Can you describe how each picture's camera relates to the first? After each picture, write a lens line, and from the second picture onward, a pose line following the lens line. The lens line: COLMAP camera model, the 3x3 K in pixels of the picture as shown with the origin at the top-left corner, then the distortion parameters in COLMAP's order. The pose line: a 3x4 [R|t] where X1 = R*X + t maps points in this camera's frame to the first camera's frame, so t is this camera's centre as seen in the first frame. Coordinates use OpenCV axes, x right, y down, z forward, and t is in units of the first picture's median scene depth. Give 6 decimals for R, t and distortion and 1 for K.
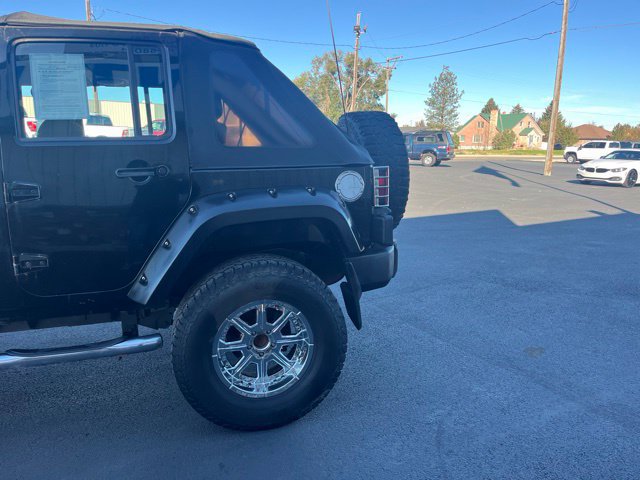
lens RADIAL K [[482.8, 0, 317.0], [0, 482.8, 236.5], [0, 0, 1]] dist [0.058290, -0.075808]
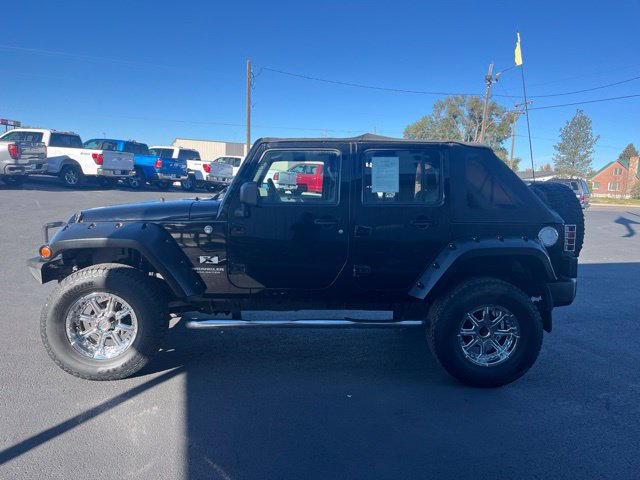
lens RADIAL K [[482.8, 0, 316.3], [0, 482.8, 242.9], [0, 0, 1]] dist [0.058290, -0.075808]
pose [[0.973312, 0.058244, -0.221971, -0.262883], [-0.073085, 0.995565, -0.059237, 0.052655], [0.217537, 0.073879, 0.973252, -0.574469]]
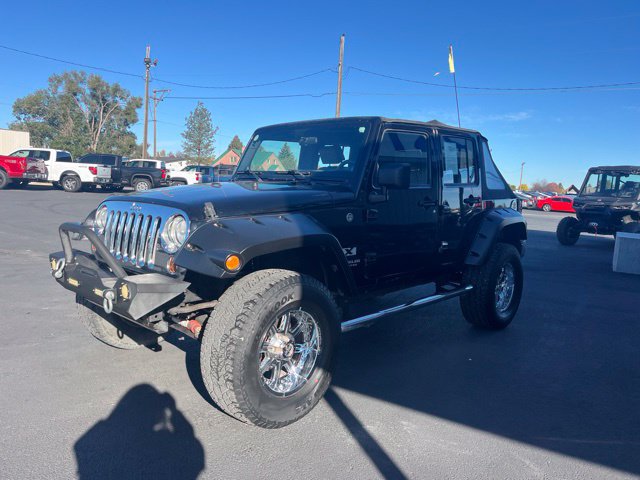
lens RADIAL K [[482.8, 0, 319.9], [0, 482.8, 238.0], [0, 0, 1]] dist [0.058290, -0.075808]
pose [[0.864256, -0.029631, 0.502178, -1.457859], [0.059508, 0.997276, -0.043571, 0.055414], [-0.499520, 0.067540, 0.863666, -0.318998]]
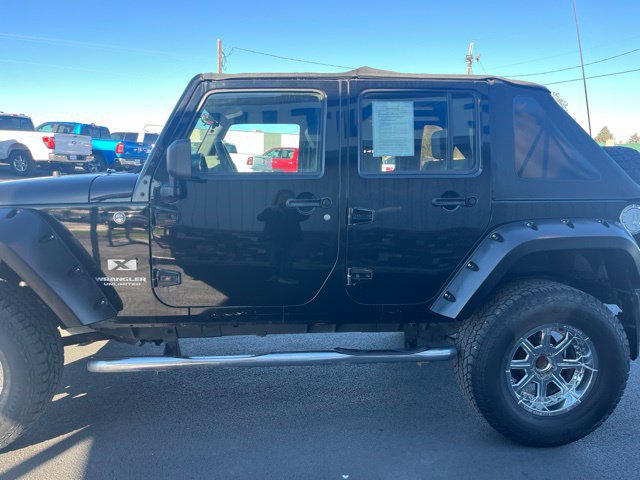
lens RADIAL K [[482.8, 0, 311.3], [0, 482.8, 235.9], [0, 0, 1]] dist [0.058290, -0.075808]
pose [[0.981193, 0.042339, -0.188327, -0.354868], [-0.052659, 0.997353, -0.050138, 0.017199], [0.185706, 0.059113, 0.980826, -0.132200]]
